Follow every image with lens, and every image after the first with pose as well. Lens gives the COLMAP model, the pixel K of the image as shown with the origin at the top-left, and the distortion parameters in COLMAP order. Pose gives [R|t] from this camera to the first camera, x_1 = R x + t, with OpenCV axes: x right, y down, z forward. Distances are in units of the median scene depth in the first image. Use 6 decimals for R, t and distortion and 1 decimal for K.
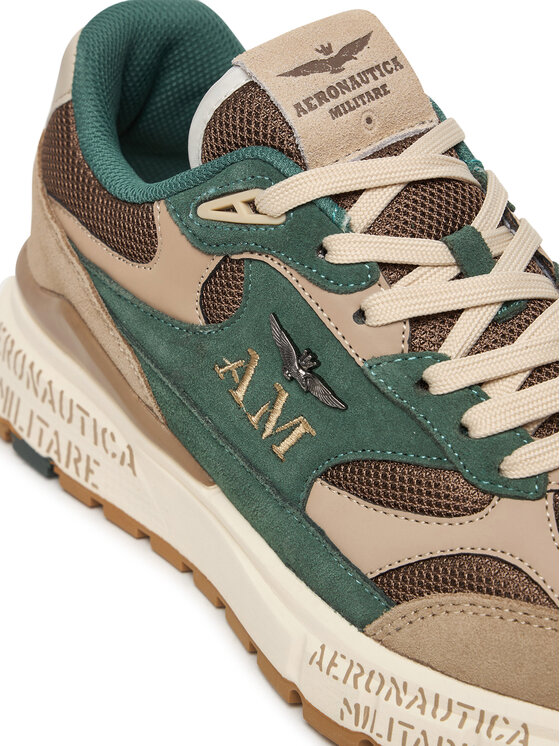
lens RADIAL K [[2403.1, 0, 280.0], [0, 2403.1, 373.0], [0, 0, 1]] dist [0.597449, -22.386057]
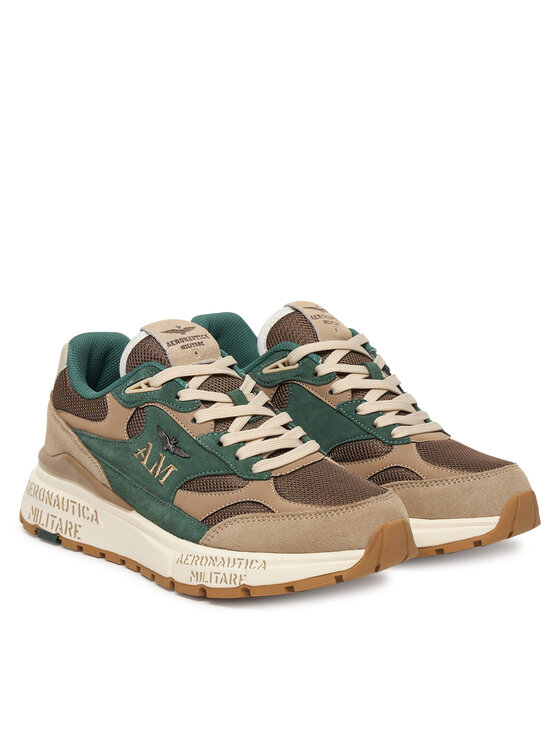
lens RADIAL K [[1780.3, 0, 280.0], [0, 1780.3, 373.0], [0, 0, 1]] dist [0.008861, 0.035697]
pose [[0.997142, -0.025690, 0.071054, -0.006194], [0.043084, 0.965874, -0.255405, 0.380625], [-0.062068, 0.257736, 0.964220, -0.726871]]
